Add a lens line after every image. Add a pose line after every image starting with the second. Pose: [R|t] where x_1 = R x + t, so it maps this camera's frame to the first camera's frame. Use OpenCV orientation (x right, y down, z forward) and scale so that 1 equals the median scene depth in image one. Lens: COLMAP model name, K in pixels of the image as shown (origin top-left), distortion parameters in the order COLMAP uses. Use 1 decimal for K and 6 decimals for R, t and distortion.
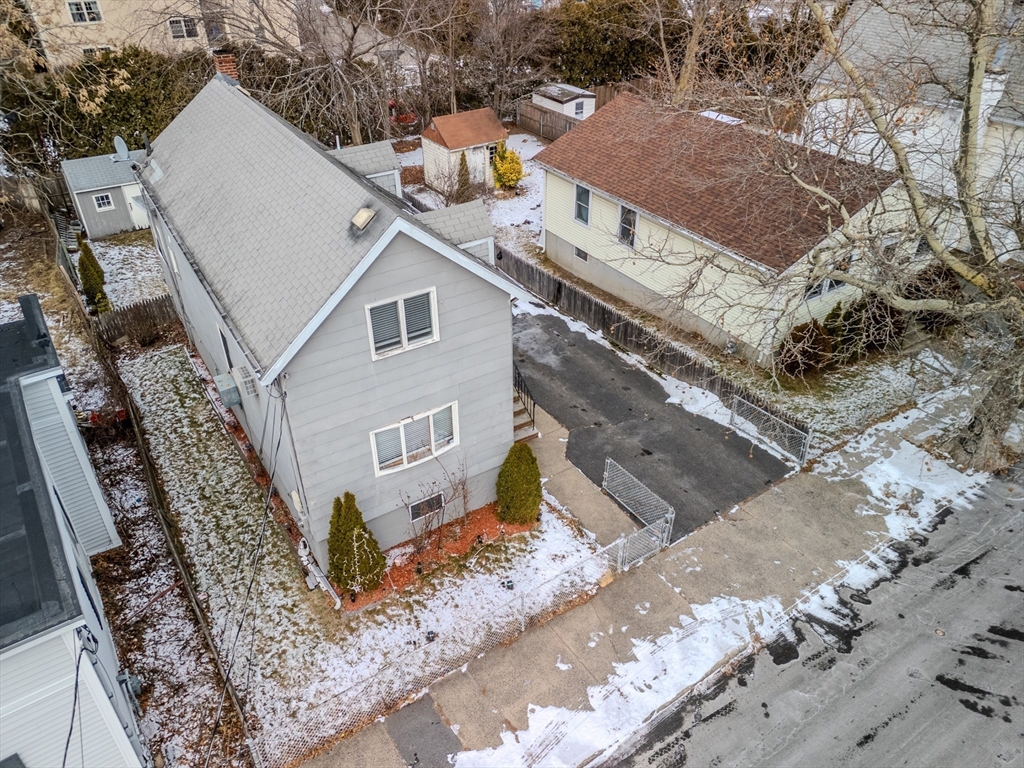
lens RADIAL K [[768.8, 0, 513.6], [0, 768.8, 384.4], [0, 0, 1]] dist [0.001417, 0.000927]
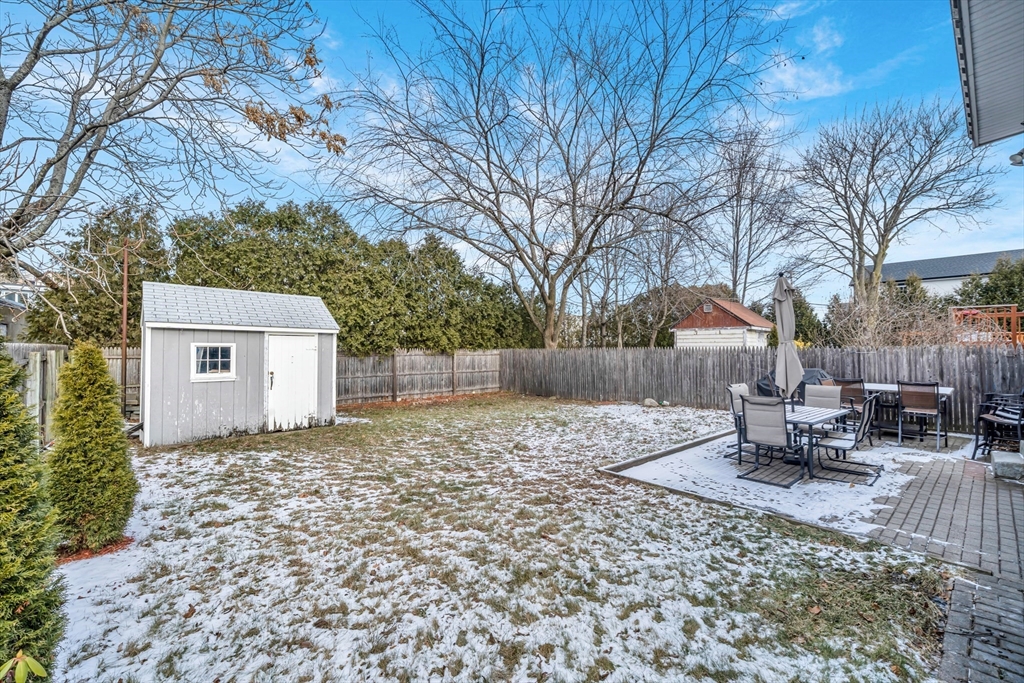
lens RADIAL K [[430.2, 0, 512.0], [0, 430.2, 341.5], [0, 0, 1]] dist [-0.000351, -0.000073]
pose [[0.990991, 0.007418, 0.133723, -0.415350], [0.070186, 0.821612, -0.565710, -0.095283], [-0.114065, 0.569999, 0.813690, 0.810740]]
